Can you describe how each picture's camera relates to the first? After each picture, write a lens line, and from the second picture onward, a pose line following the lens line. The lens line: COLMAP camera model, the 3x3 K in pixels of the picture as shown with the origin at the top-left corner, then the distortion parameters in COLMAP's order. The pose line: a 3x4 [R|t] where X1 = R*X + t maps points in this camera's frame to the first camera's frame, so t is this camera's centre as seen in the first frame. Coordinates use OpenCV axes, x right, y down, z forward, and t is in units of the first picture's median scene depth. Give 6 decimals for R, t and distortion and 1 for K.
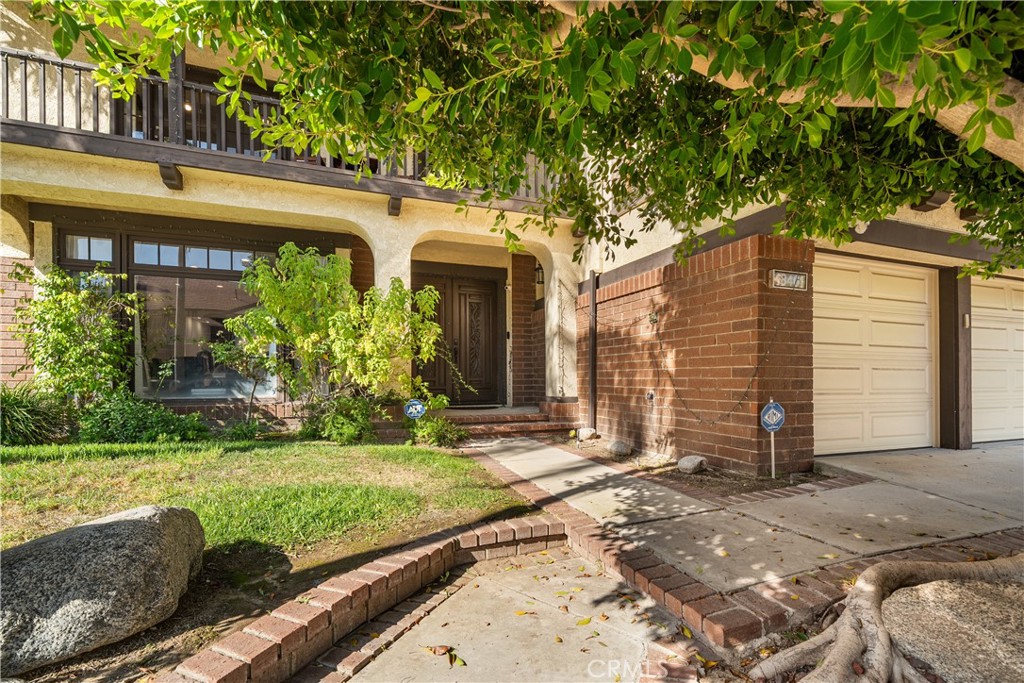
lens RADIAL K [[456.8, 0, 513.2], [0, 456.8, 375.2], [0, 0, 1]] dist [0.001238, 0.000522]
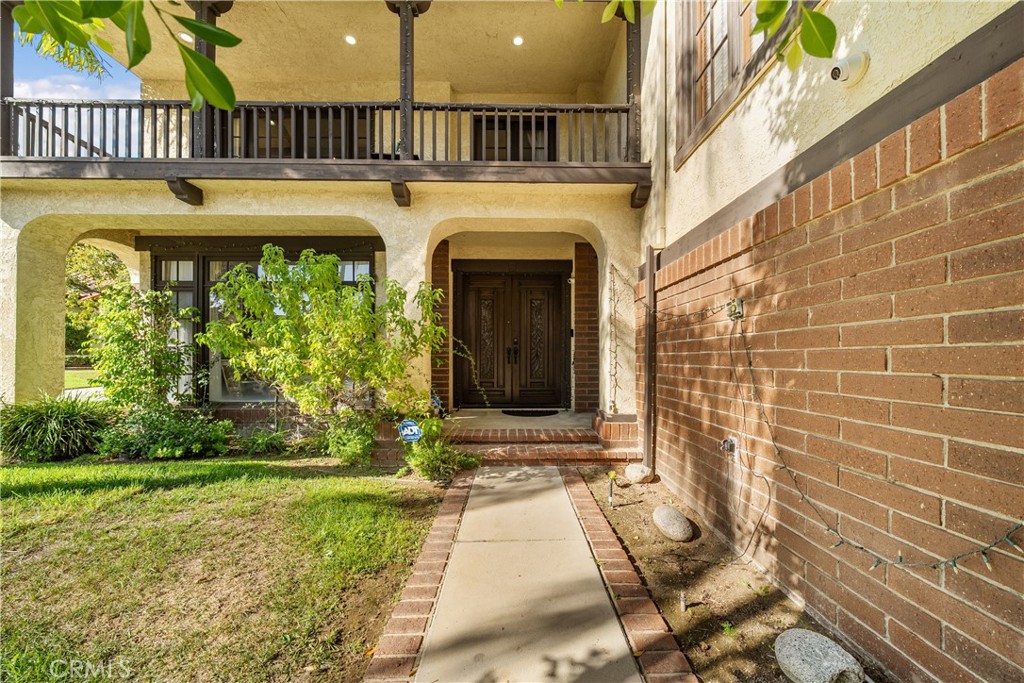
lens RADIAL K [[350.7, 0, 515.1], [0, 350.7, 357.4], [0, 0, 1]] dist [-0.002185, -0.000113]
pose [[0.940790, 0.002701, -0.338979, 0.194188], [-0.001269, 0.999989, 0.004448, -0.067035], [0.338987, -0.003754, 0.940783, 0.488712]]
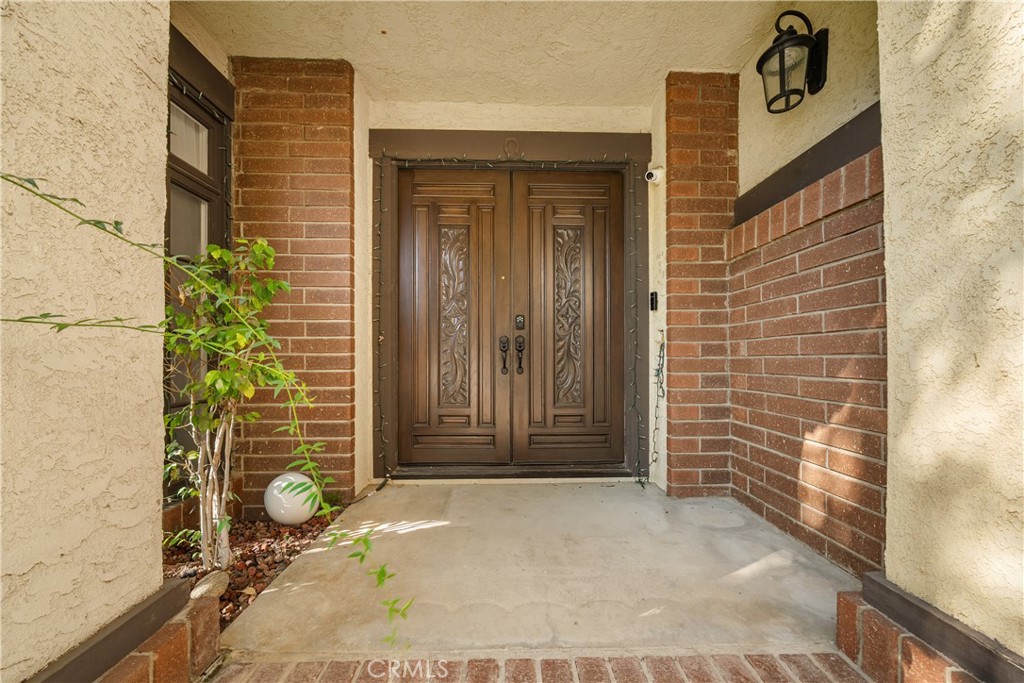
lens RADIAL K [[350.7, 0, 515.1], [0, 350.7, 357.4], [0, 0, 1]] dist [-0.002185, -0.000113]
pose [[0.941508, 0.002433, -0.336981, -0.034557], [-0.001068, 0.999990, 0.004234, -0.066232], [0.336988, -0.003627, 0.941502, 1.104864]]
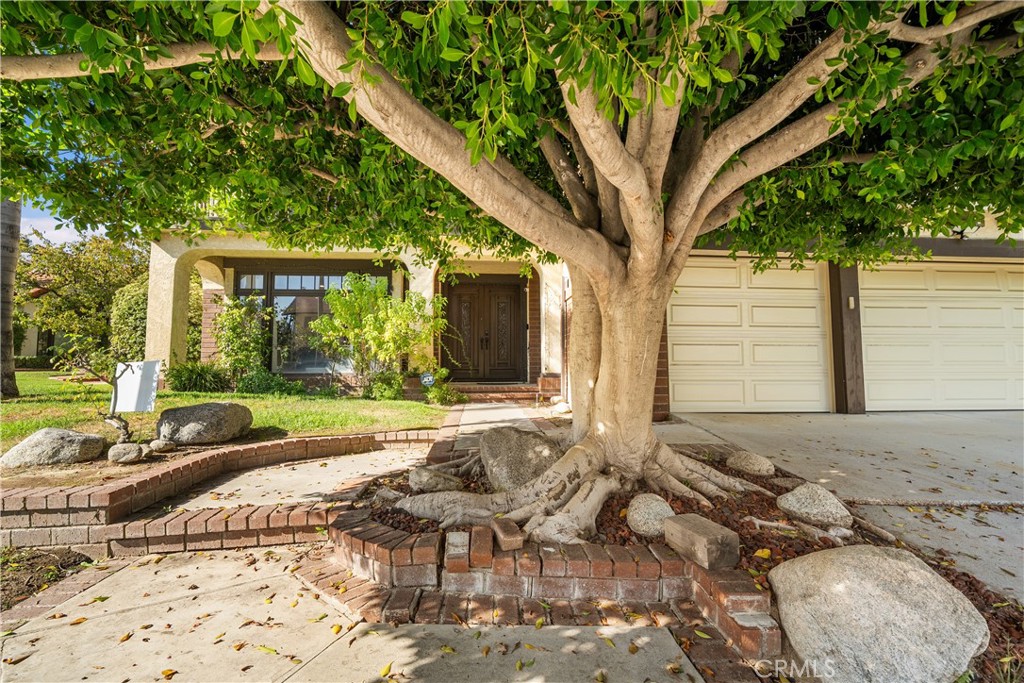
lens RADIAL K [[442.0, 0, 512.0], [0, 442.0, 341.5], [0, 0, 1]] dist [0.000312, 0.000070]
pose [[0.962960, -0.019551, -0.268936, 0.445200], [0.003576, 0.998206, -0.059762, 0.042037], [0.269622, 0.056587, 0.961302, -0.295342]]
